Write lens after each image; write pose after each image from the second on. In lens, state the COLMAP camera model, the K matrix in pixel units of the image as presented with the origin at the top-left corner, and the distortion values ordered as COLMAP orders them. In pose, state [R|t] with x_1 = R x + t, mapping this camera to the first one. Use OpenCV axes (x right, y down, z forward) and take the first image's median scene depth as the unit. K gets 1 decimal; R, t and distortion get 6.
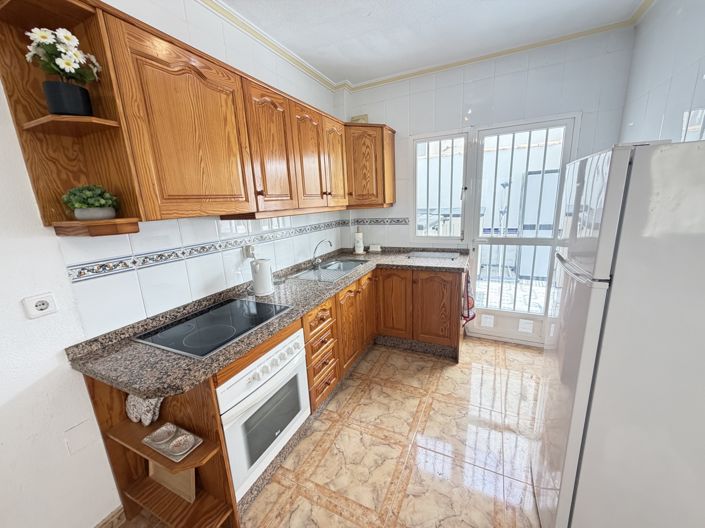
lens RADIAL K [[282.3, 0, 352.5], [0, 282.3, 265.4], [0, 0, 1]] dist [-0.000423, -0.000659]
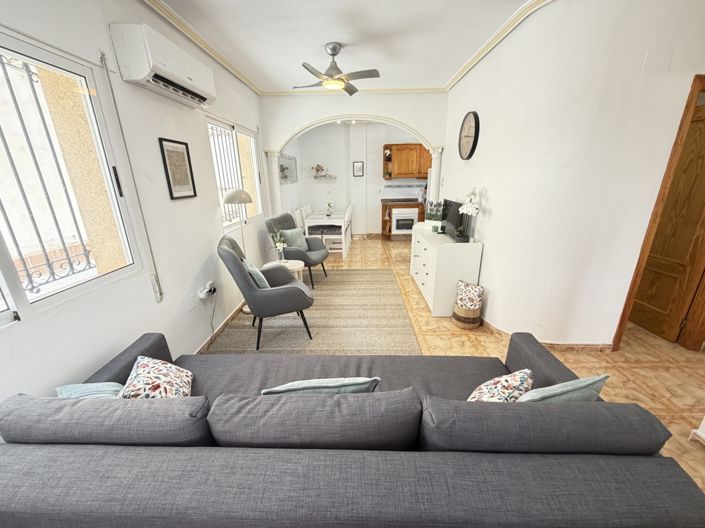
lens RADIAL K [[282.3, 0, 352.9], [0, 282.3, 264.0], [0, 0, 1]] dist [-0.000423, -0.000659]
pose [[0.417845, 0.319955, -0.850314, 3.888500], [-0.209332, 0.944658, 0.252589, 0.192172], [0.884073, 0.072454, 0.461698, -2.000872]]
